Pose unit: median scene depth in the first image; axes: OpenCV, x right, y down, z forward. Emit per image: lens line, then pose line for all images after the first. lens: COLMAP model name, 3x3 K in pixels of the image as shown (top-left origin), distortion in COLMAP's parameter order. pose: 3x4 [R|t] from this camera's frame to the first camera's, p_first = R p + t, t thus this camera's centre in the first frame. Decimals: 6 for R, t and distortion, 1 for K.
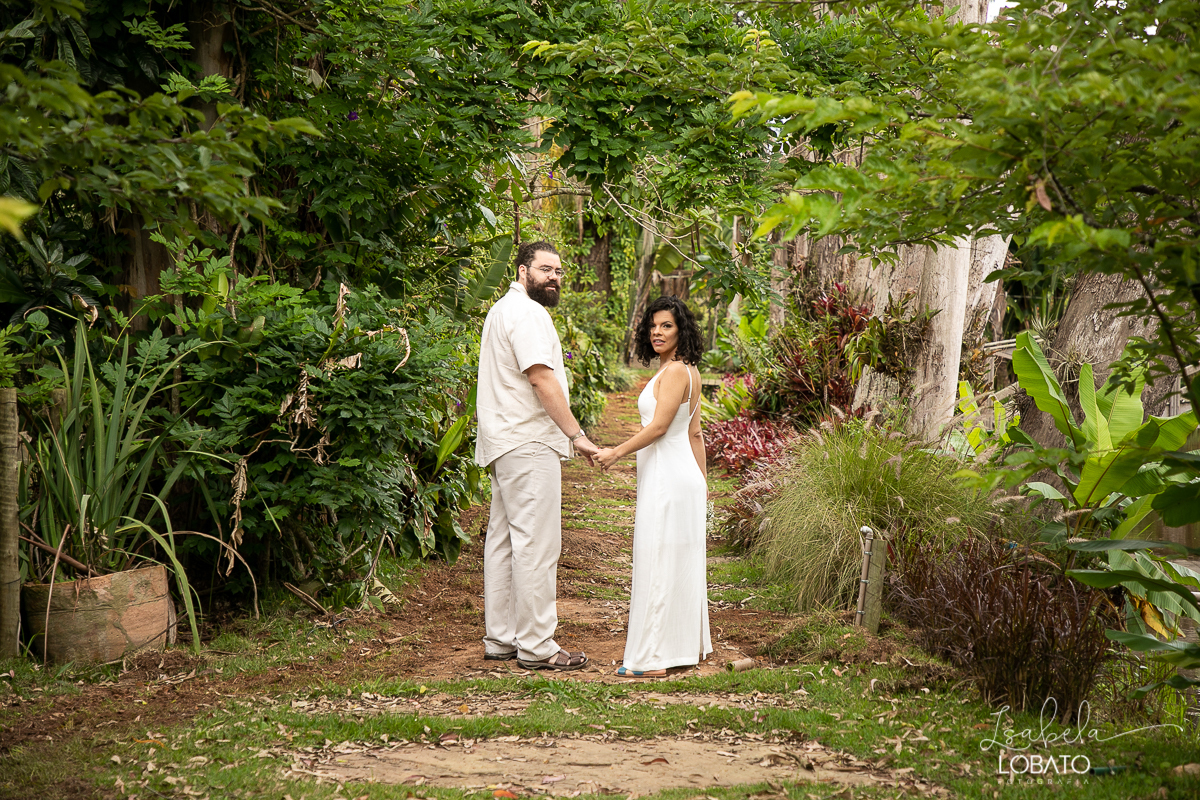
lens RADIAL K [[2499.2, 0, 603.1], [0, 2499.2, 406.4], [0, 0, 1]] dist [0.519499, 0.000000]
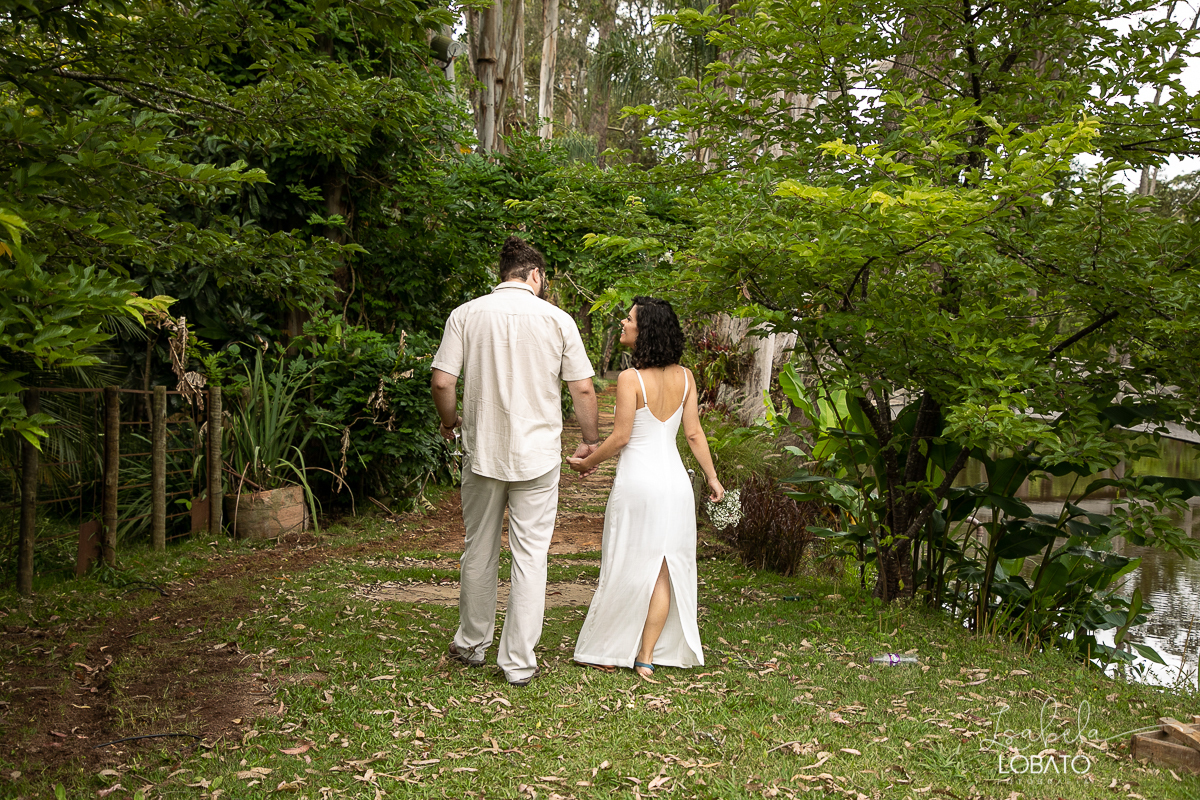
lens RADIAL K [[1507.4, 0, 595.4], [0, 1507.4, 398.7], [0, 0, 1]] dist [0.209202, 0.000000]
pose [[0.999908, 0.012287, -0.005747, 0.039384], [-0.012299, 0.999922, -0.002134, 0.000325], [0.005721, 0.002205, 0.999981, -0.073728]]
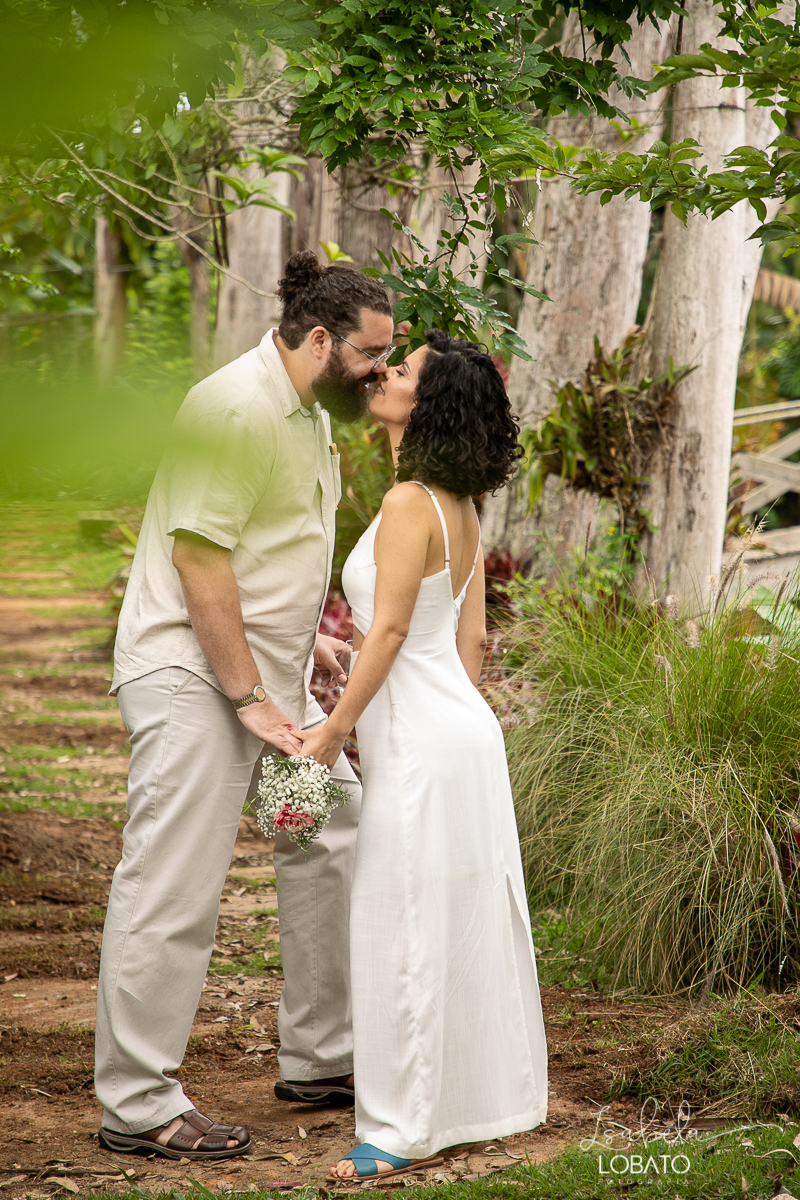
lens RADIAL K [[4155.9, 0, 447.9], [0, 4155.9, 575.6], [0, 0, 1]] dist [0.736229, 0.000000]
pose [[0.987232, -0.031173, 0.156210, -0.081944], [0.030055, 0.999503, 0.009513, -0.006582], [-0.156429, -0.004696, 0.987678, 0.217946]]
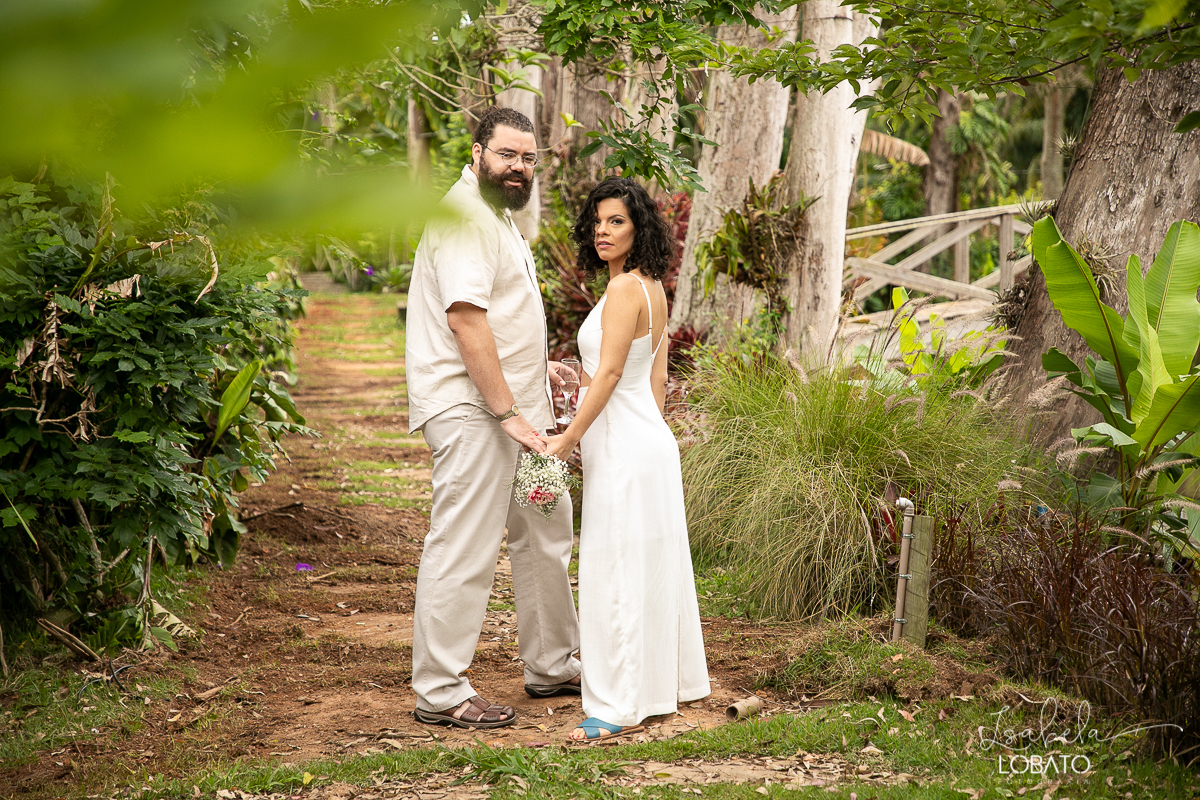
lens RADIAL K [[2911.6, 0, 602.2], [0, 2911.6, 393.4], [0, 0, 1]] dist [0.664652, 0.000000]
pose [[0.989706, -0.039627, 0.137518, -0.083758], [0.036651, 0.999037, 0.024106, -0.003937], [-0.138341, -0.018818, 0.990206, 0.189221]]
